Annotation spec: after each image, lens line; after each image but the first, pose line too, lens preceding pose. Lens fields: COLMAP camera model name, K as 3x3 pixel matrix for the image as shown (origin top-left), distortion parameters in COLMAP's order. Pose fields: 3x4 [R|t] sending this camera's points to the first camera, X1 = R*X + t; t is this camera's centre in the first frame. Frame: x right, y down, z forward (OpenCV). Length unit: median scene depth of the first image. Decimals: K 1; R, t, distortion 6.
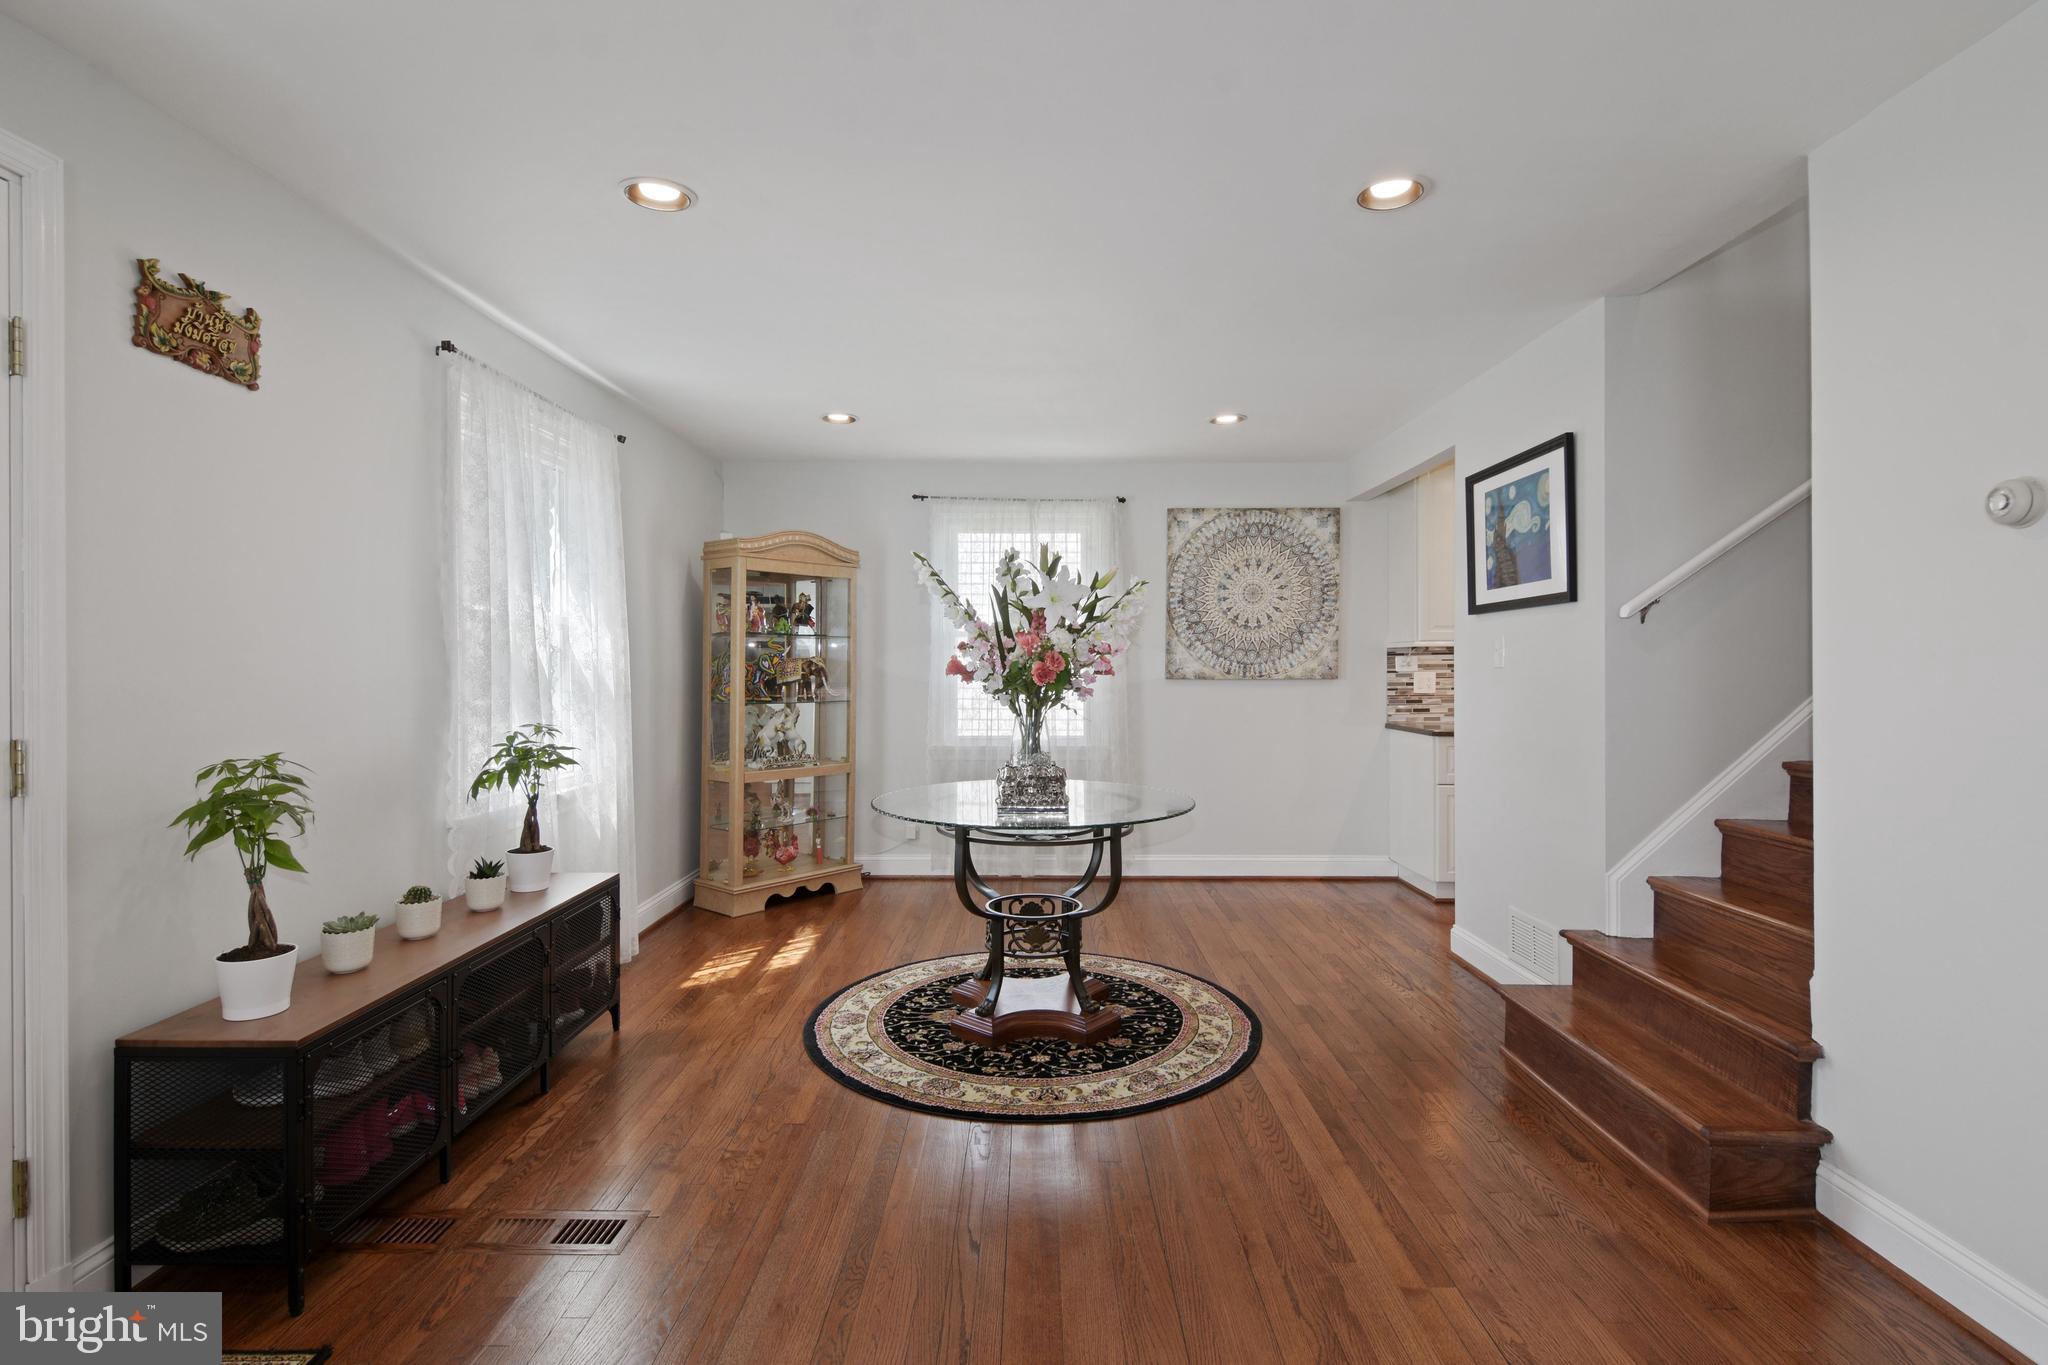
lens RADIAL K [[975.7, 0, 1033.2], [0, 975.7, 666.0], [0, 0, 1]] dist [0.010029, -0.008352]
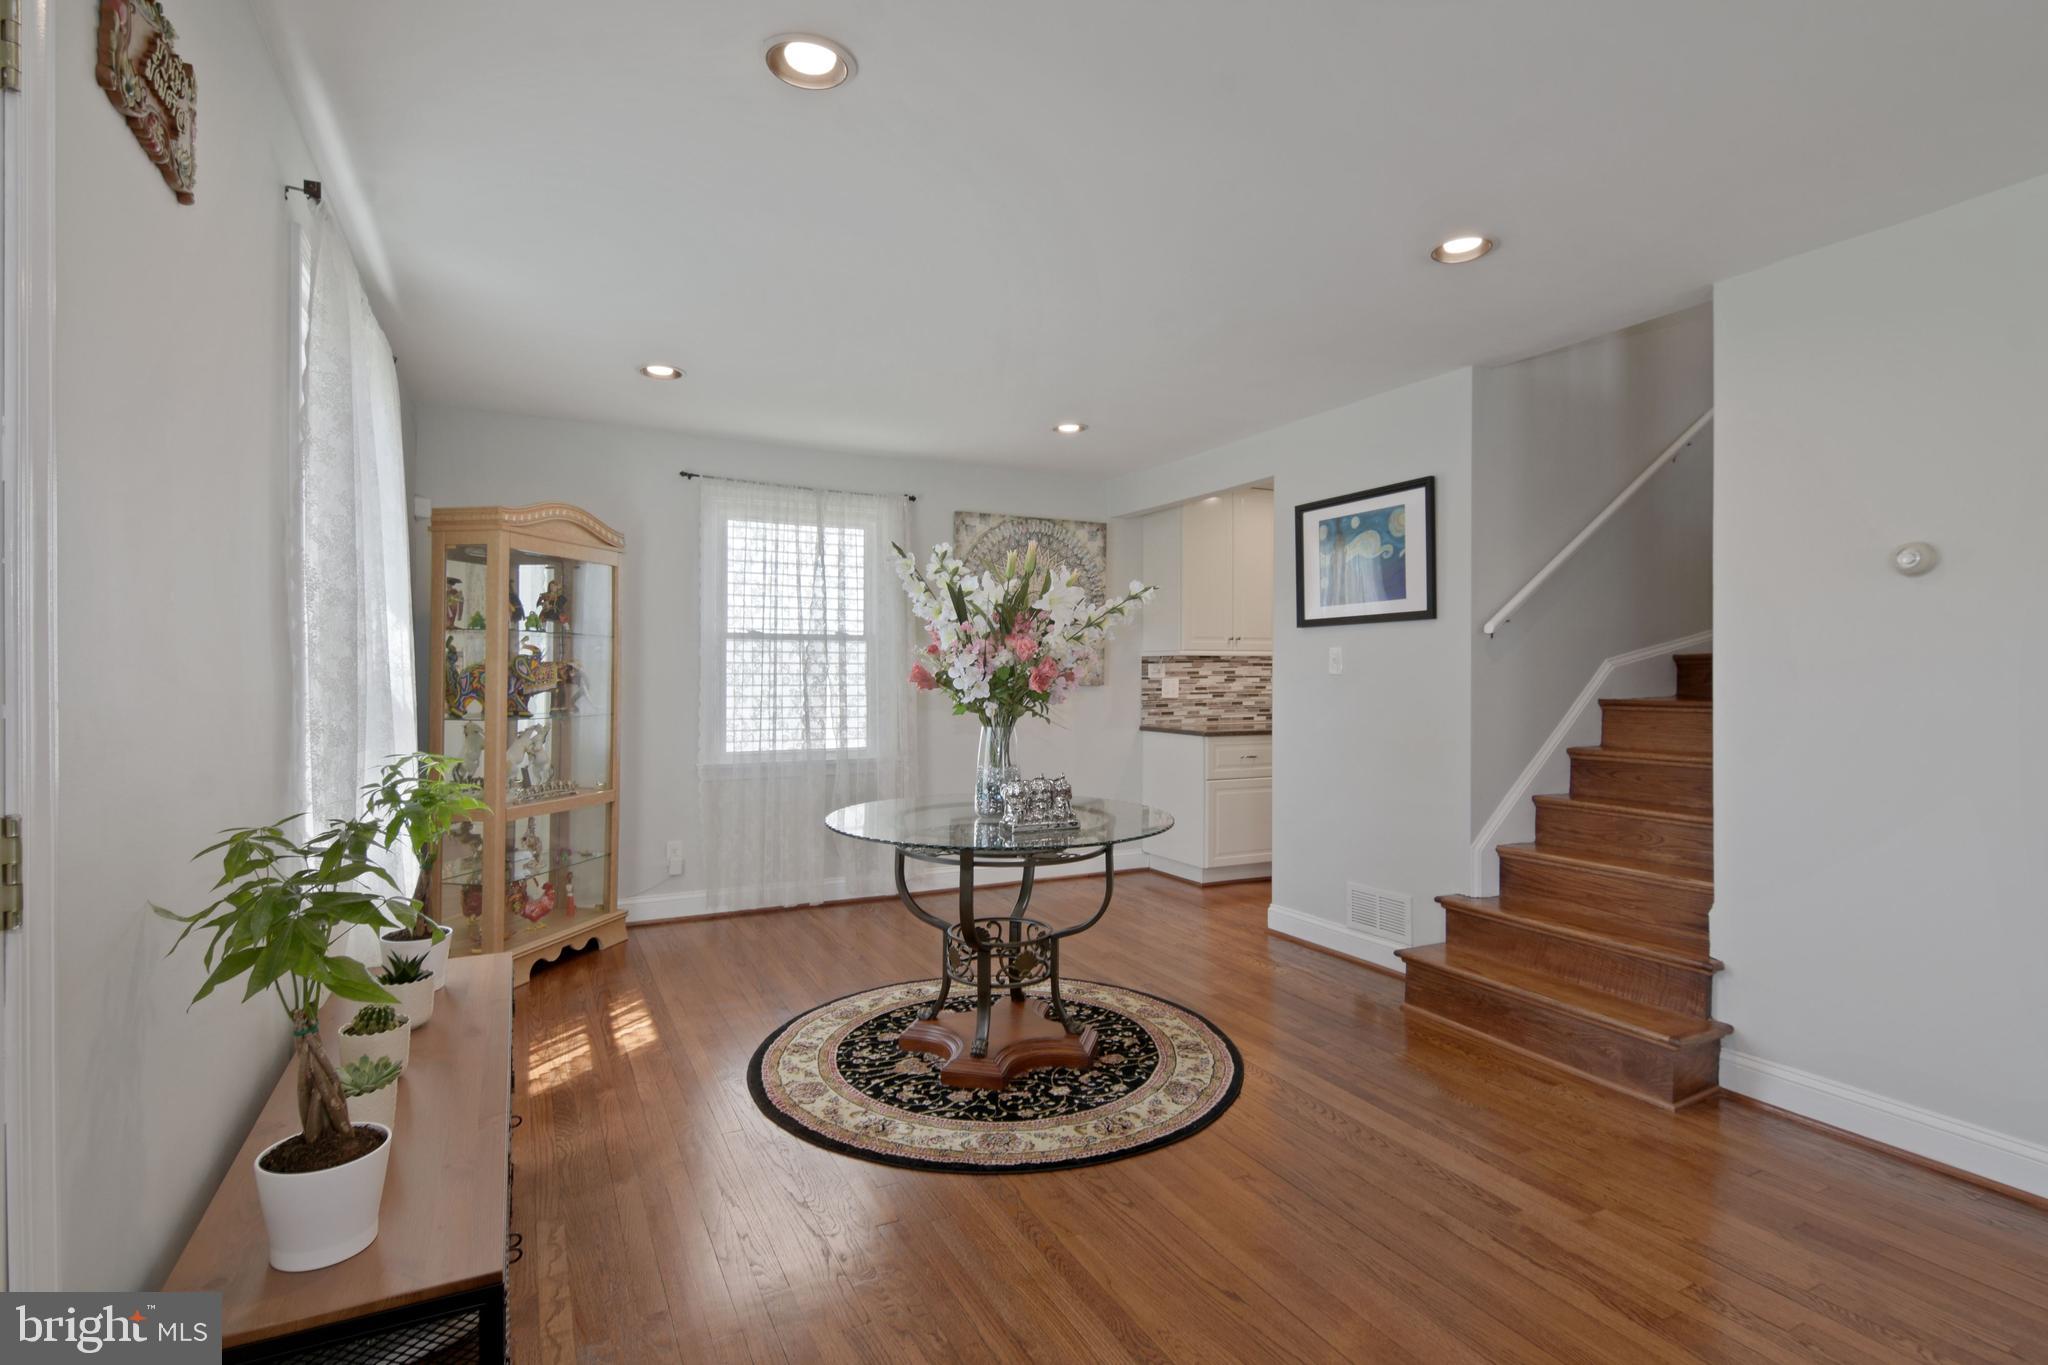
lens RADIAL K [[980.3, 0, 1028.5], [0, 980.3, 672.3], [0, 0, 1]] dist [0.008841, -0.000479]
pose [[0.888106, 0.002480, 0.459631, -0.410639], [-0.002255, 0.999997, -0.001037, 0.001020], [-0.459633, -0.000115, 0.888109, 0.160388]]
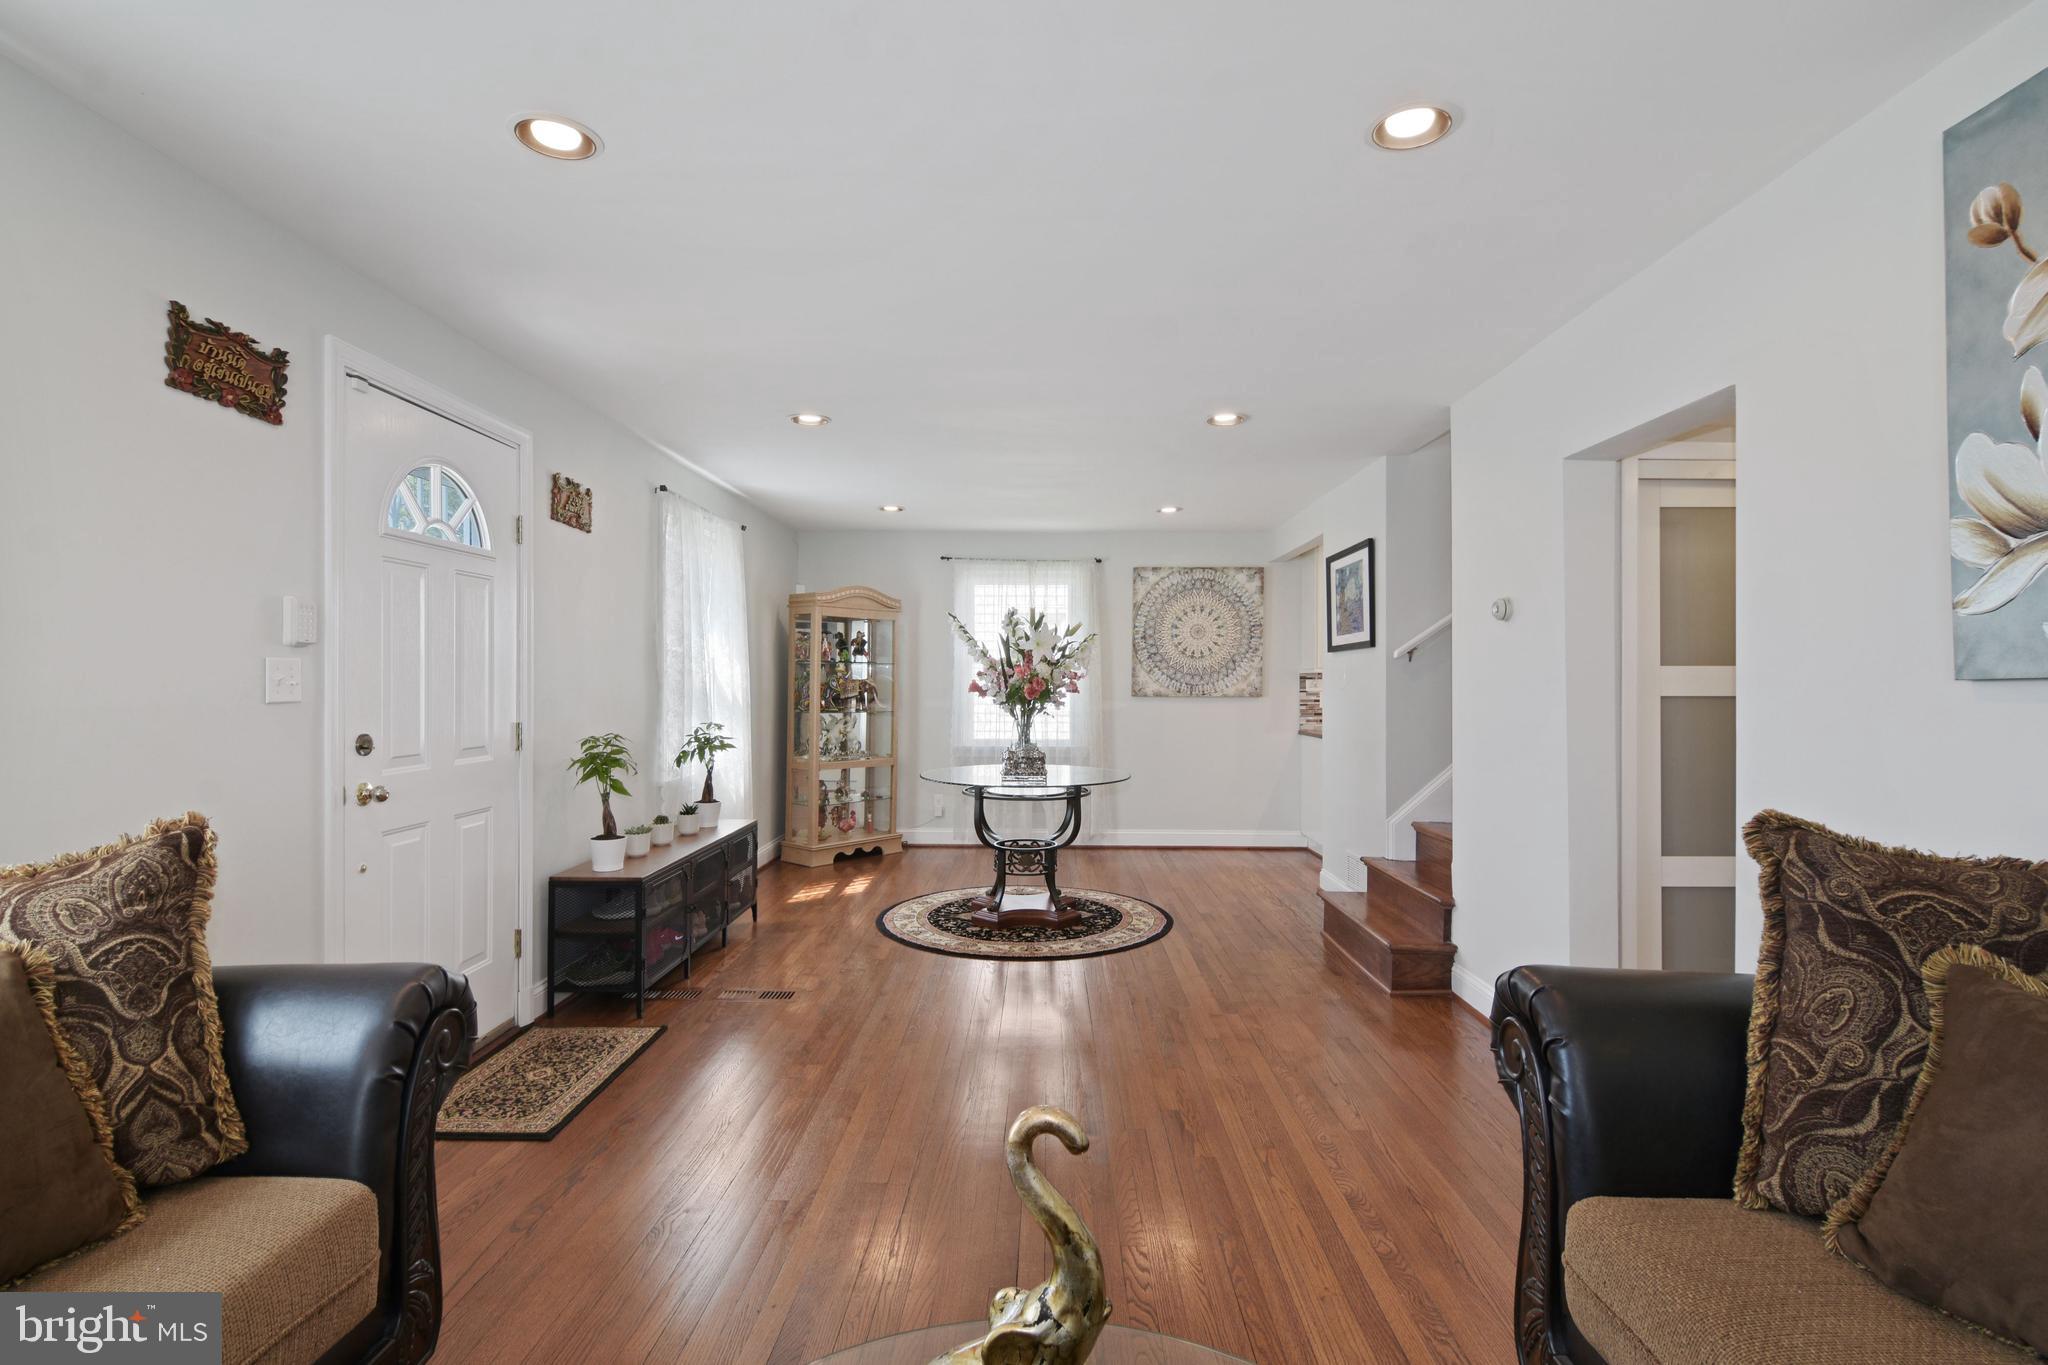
lens RADIAL K [[968.8, 0, 1031.3], [0, 968.8, 678.6], [0, 0, 1]] dist [0.002000, -0.008377]
pose [[0.999909, 0.004033, -0.012883, 0.028307], [-0.004101, 0.999977, -0.005322, -0.004888], [0.012861, 0.005375, 0.999903, -0.519907]]
